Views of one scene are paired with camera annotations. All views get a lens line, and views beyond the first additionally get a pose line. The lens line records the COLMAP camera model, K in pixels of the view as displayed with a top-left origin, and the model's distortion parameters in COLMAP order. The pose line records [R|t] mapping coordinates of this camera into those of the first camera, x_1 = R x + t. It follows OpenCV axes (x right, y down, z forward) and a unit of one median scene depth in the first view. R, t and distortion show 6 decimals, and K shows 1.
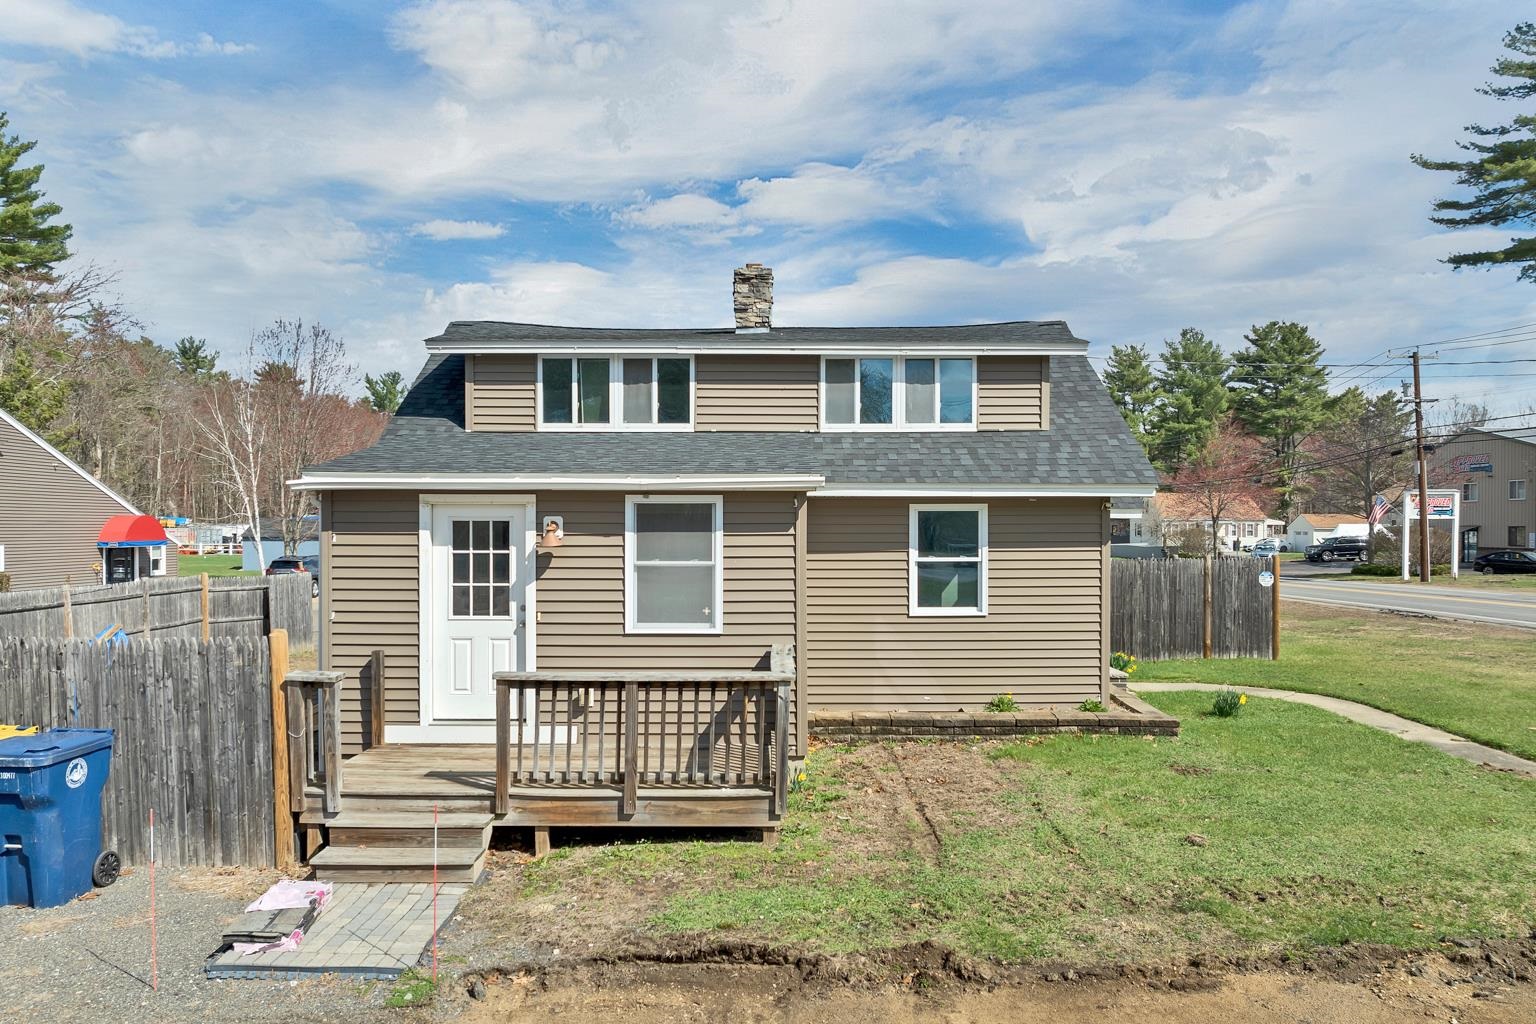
lens RADIAL K [[1107.9, 0, 772.5], [0, 1107.9, 531.2], [0, 0, 1]] dist [-0.032175, -0.003029]
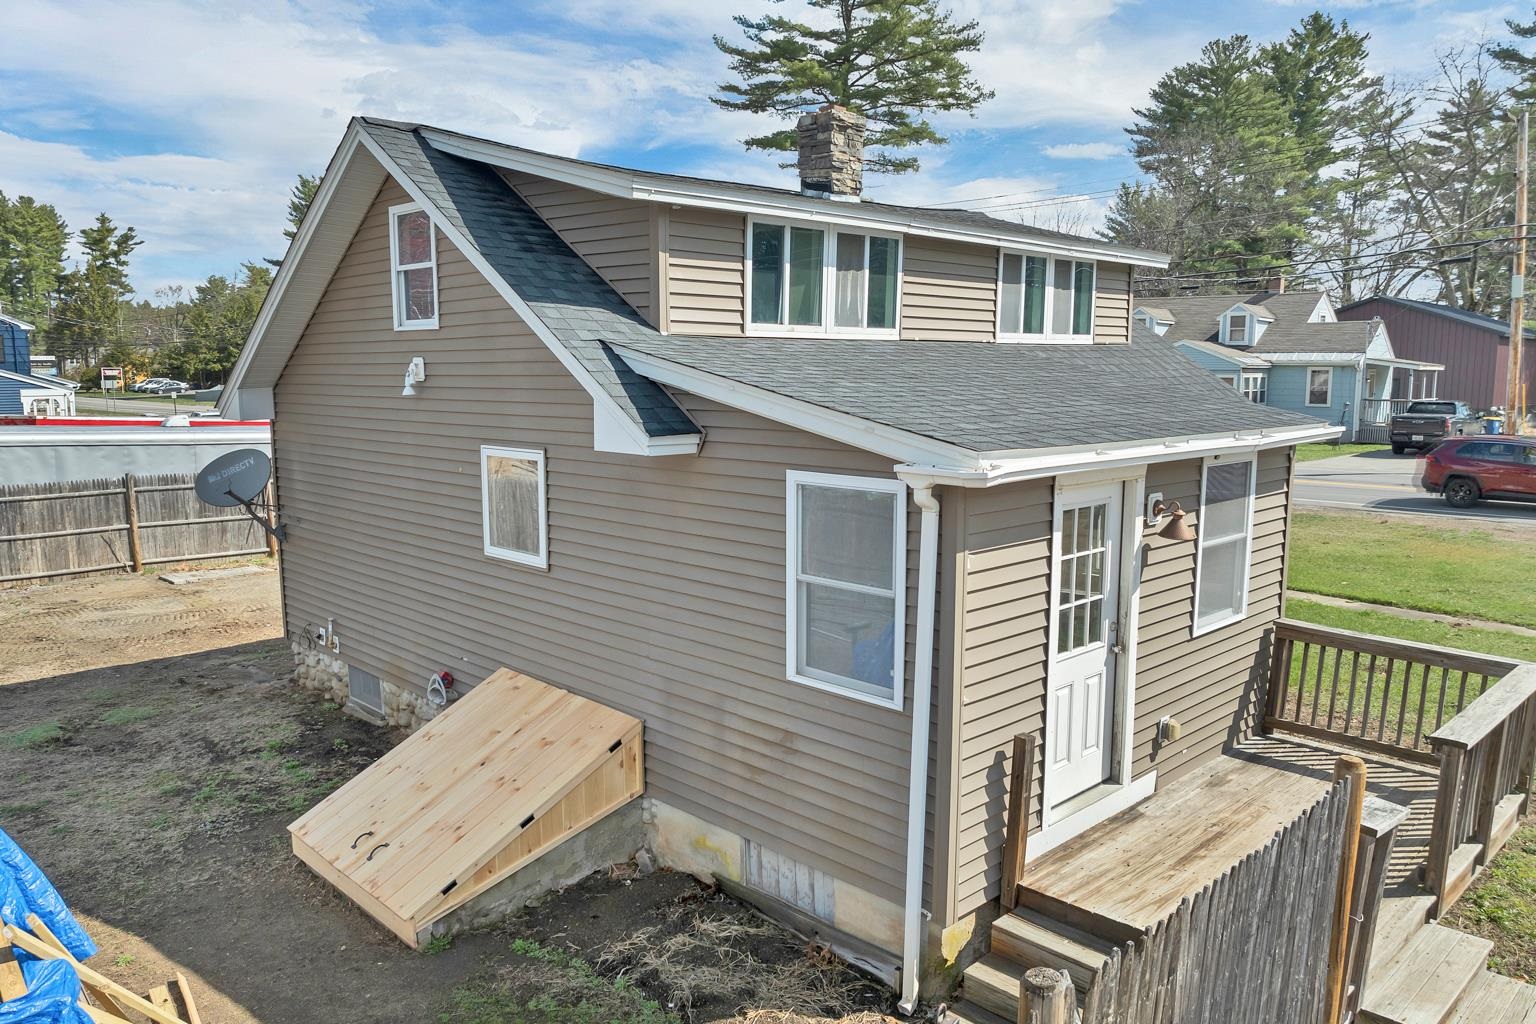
lens RADIAL K [[1107.9, 0, 772.5], [0, 1107.9, 531.2], [0, 0, 1]] dist [-0.032175, -0.003029]
pose [[0.721363, -0.104387, 0.684645, -0.658642], [0.004662, 0.989285, 0.145923, -0.071385], [-0.692542, -0.102071, 0.714120, 0.511194]]
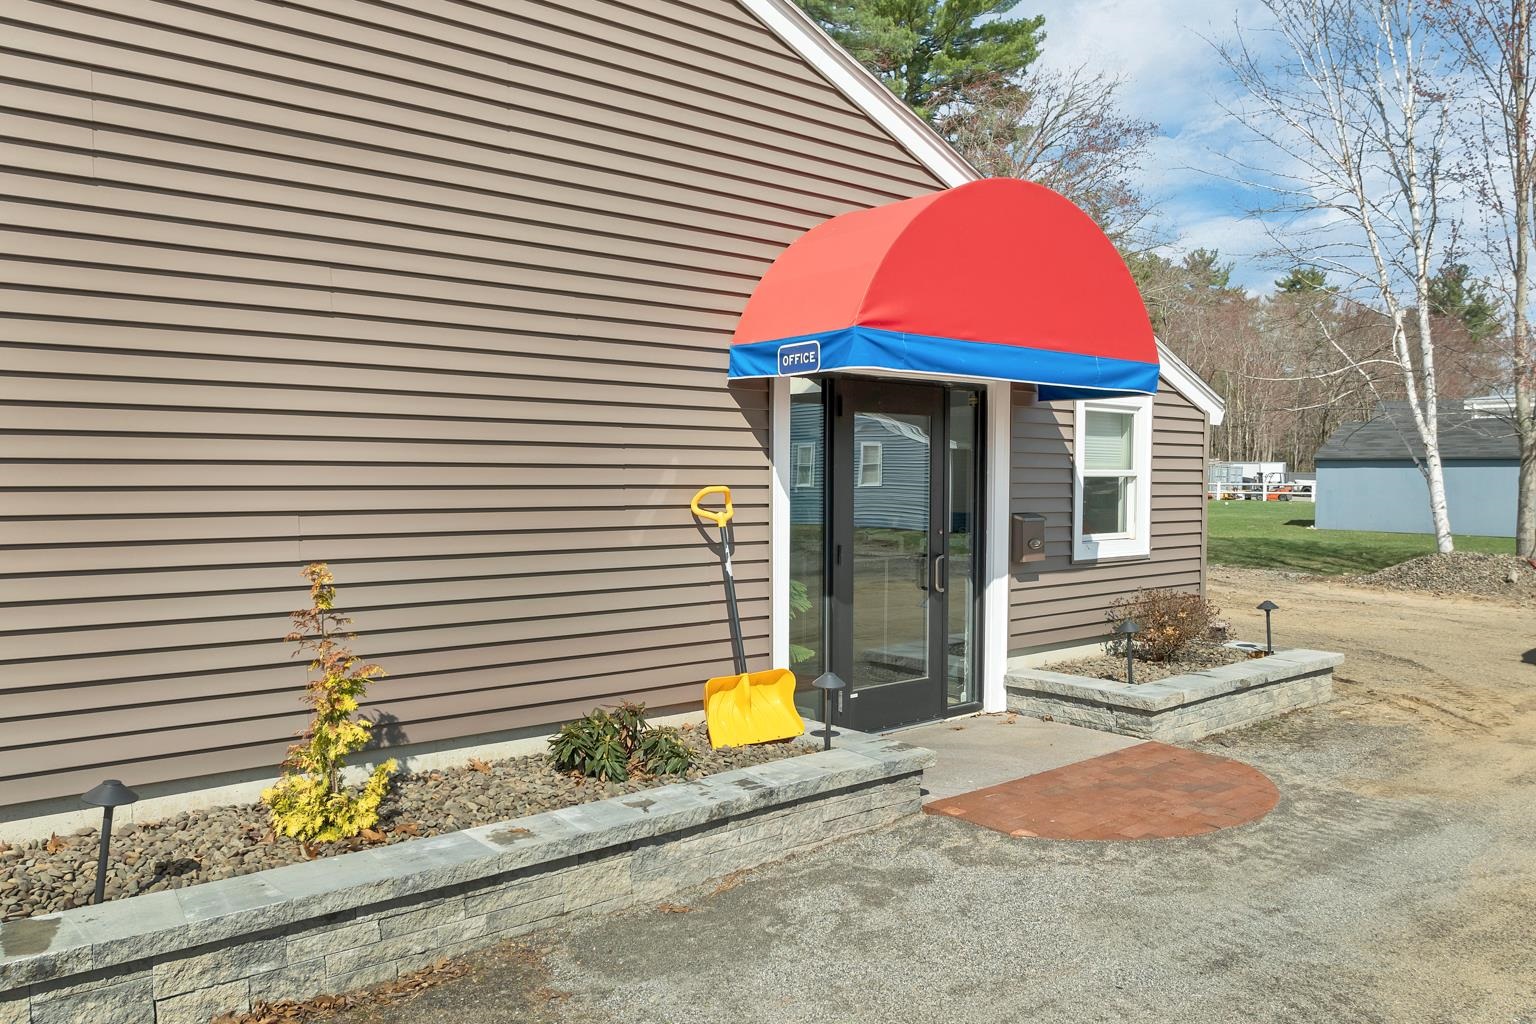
lens RADIAL K [[1107.9, 0, 772.5], [0, 1107.9, 531.2], [0, 0, 1]] dist [-0.032175, -0.003029]
pose [[0.658206, 0.037235, -0.751917, -1.488690], [-0.005130, 0.998975, 0.044979, 0.087176], [0.752821, -0.025749, 0.657722, 2.714761]]
